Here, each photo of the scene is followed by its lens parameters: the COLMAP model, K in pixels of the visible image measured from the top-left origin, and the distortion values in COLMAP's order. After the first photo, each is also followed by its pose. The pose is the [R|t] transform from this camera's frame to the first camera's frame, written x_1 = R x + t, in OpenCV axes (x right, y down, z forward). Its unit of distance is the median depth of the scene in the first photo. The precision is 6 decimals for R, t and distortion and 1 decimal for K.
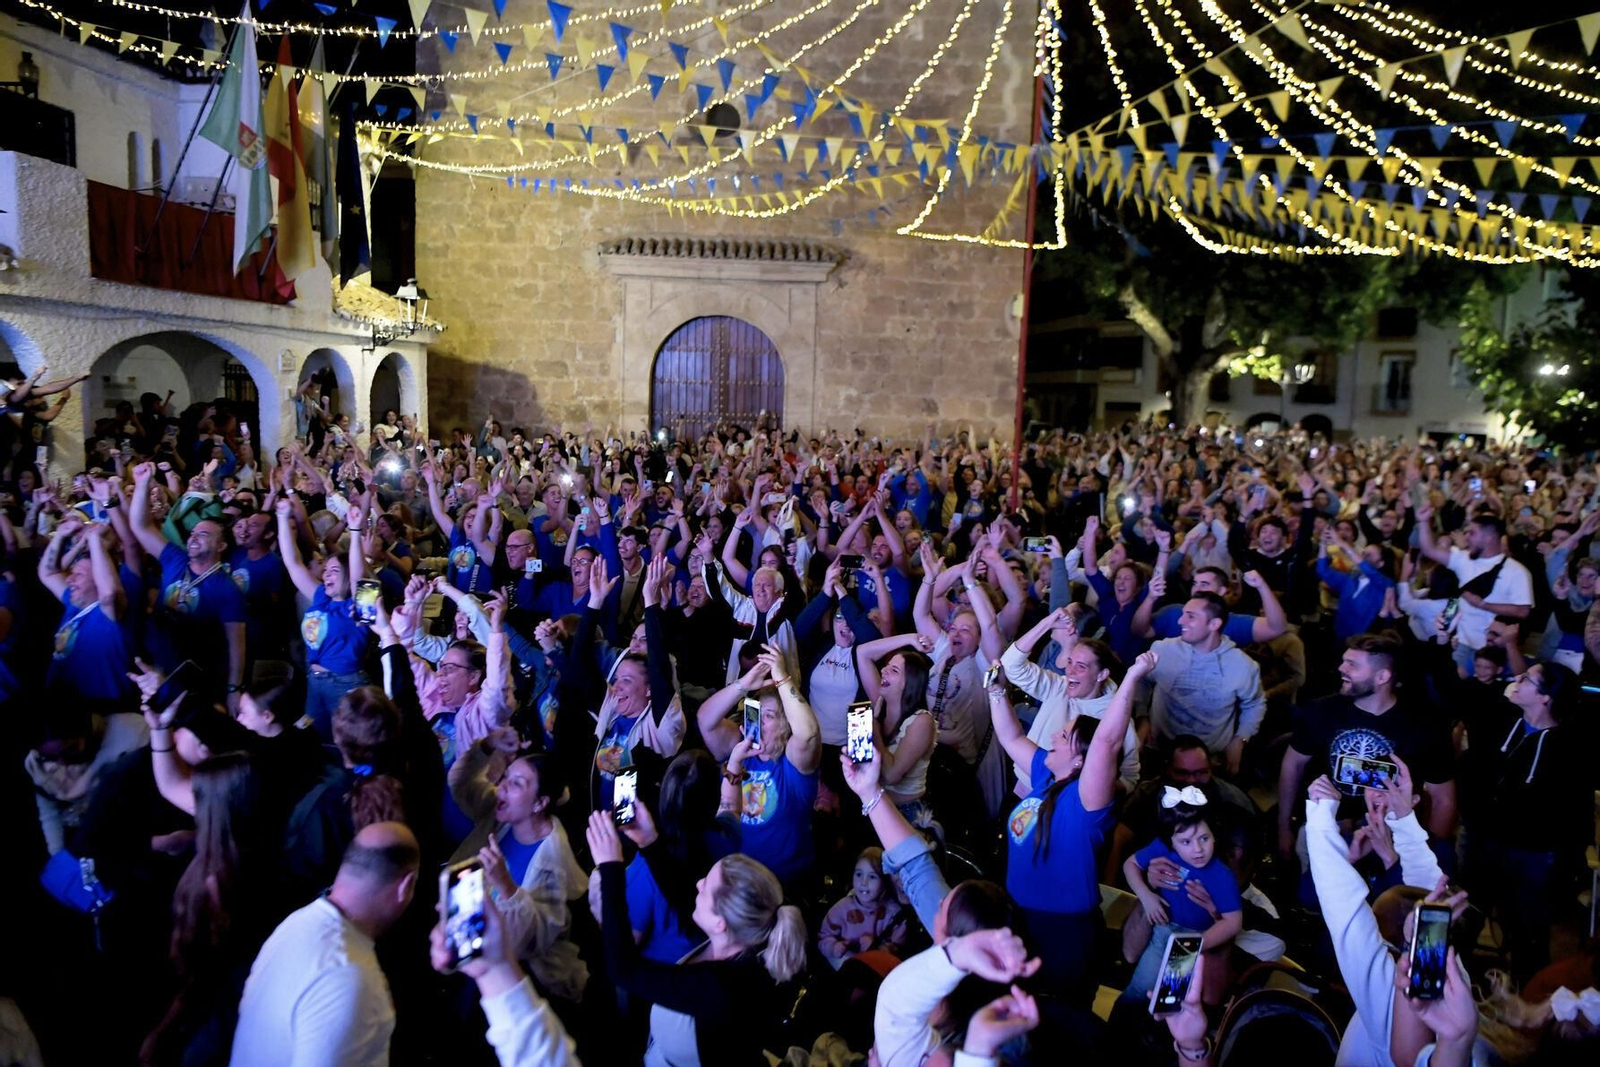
lens RADIAL K [[1082.4, 0, 802.8], [0, 1082.4, 509.8], [0, 0, 1]] dist [-0.015355, 0.005091]
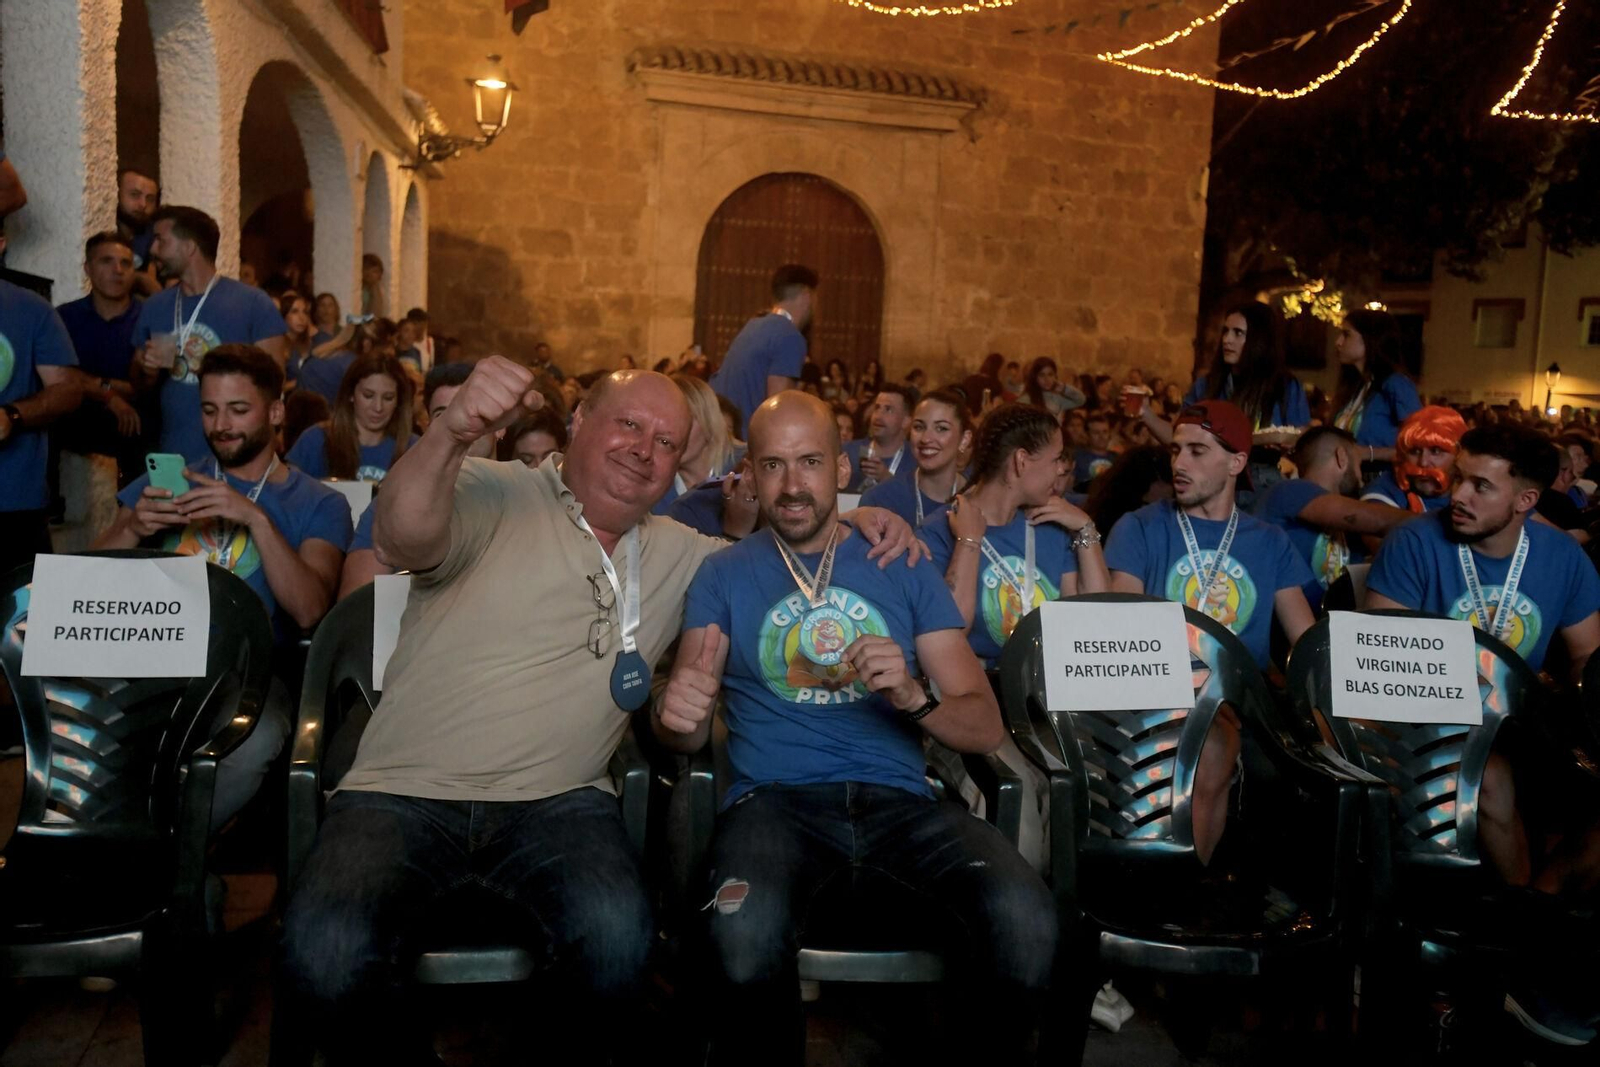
lens RADIAL K [[1466.5, 0, 800.0], [0, 1466.5, 533.5], [0, 0, 1]] dist [-0.014454, 0.082451]
pose [[0.971639, -0.004822, 0.236419, -0.339663], [0.004666, 0.999988, 0.001222, 0.049545], [-0.236422, -0.000084, 0.971650, 0.135849]]
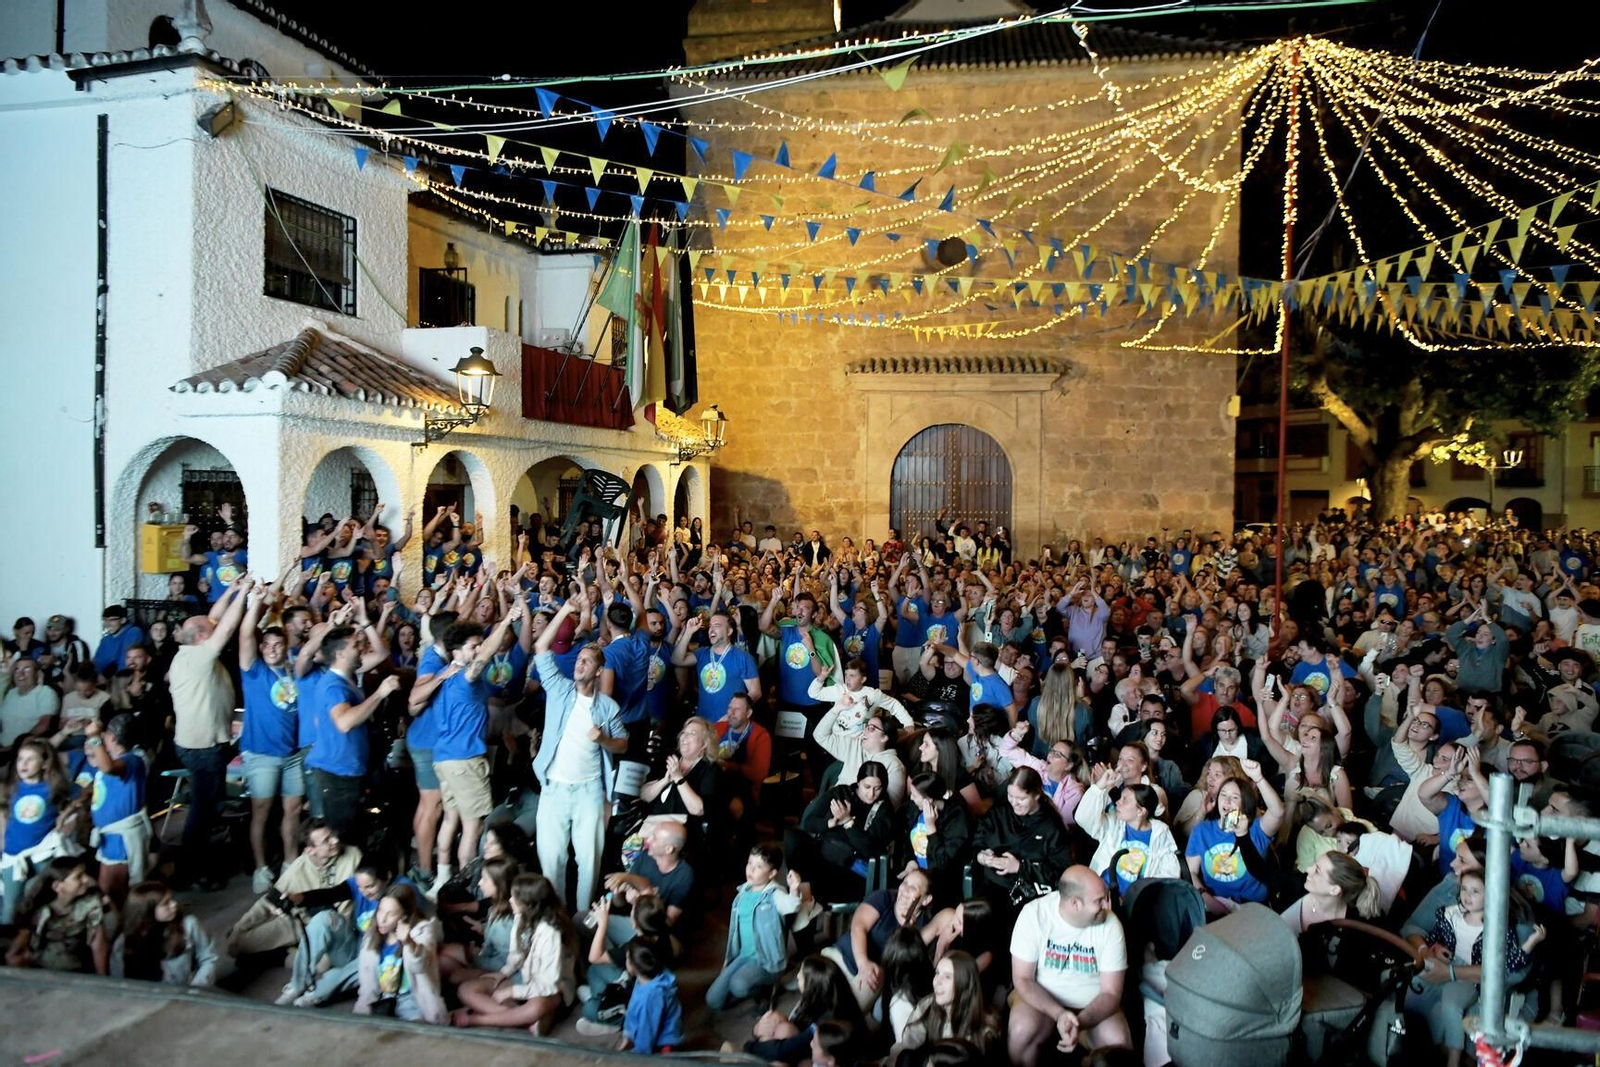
lens RADIAL K [[1082.4, 0, 802.8], [0, 1082.4, 509.8], [0, 0, 1]] dist [-0.015355, 0.005091]
pose [[0.990257, -0.019551, -0.137870, -0.090215], [0.007458, 0.996120, -0.087693, 0.005546], [0.139049, 0.085810, 0.986561, -0.126947]]
